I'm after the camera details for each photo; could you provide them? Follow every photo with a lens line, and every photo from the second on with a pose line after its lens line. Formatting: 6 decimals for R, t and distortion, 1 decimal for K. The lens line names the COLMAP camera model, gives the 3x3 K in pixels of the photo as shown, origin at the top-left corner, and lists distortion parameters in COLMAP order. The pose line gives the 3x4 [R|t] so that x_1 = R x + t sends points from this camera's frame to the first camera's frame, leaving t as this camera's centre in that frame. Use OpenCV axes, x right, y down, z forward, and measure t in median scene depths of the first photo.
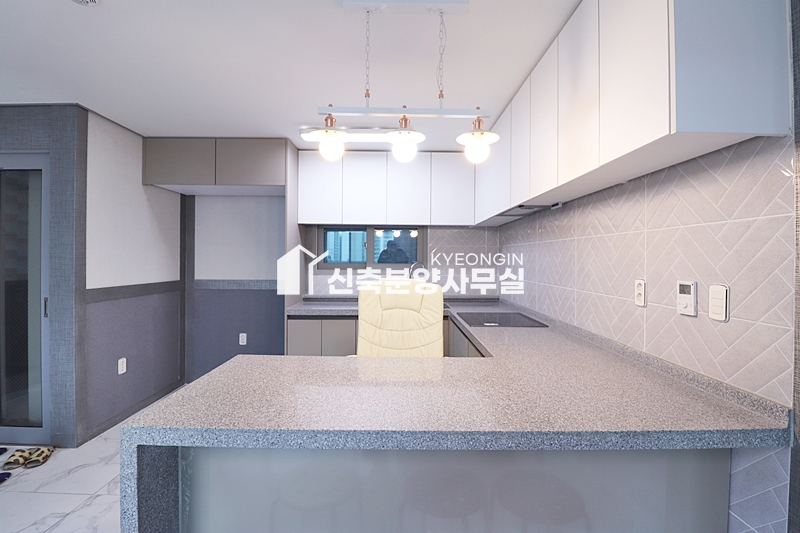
lens RADIAL K [[370.4, 0, 397.4], [0, 370.4, 256.8], [0, 0, 1]] dist [-0.006763, -0.009688]
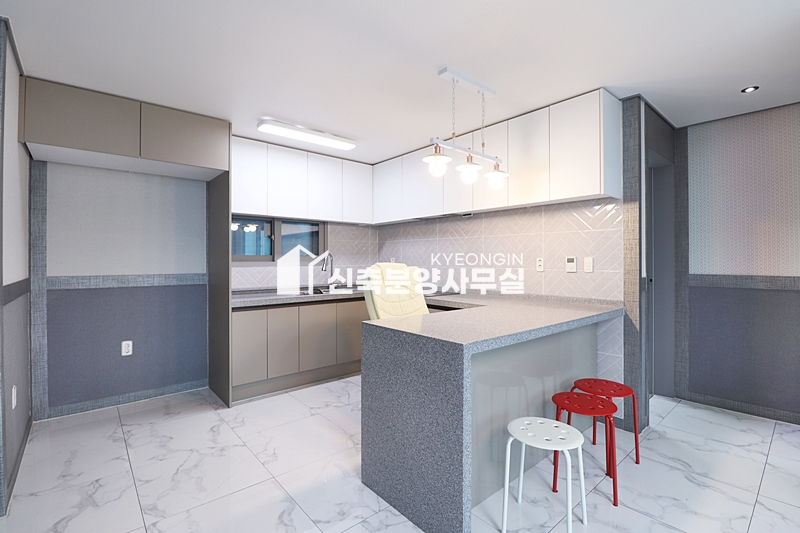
lens RADIAL K [[370.4, 0, 398.7], [0, 370.4, 259.0], [0, 0, 1]] dist [-0.006763, -0.009688]
pose [[0.763278, -0.005254, 0.646049, -0.730747], [0.001310, 0.999977, 0.006584, 0.033078], [-0.646069, -0.004179, 0.763268, -0.006818]]
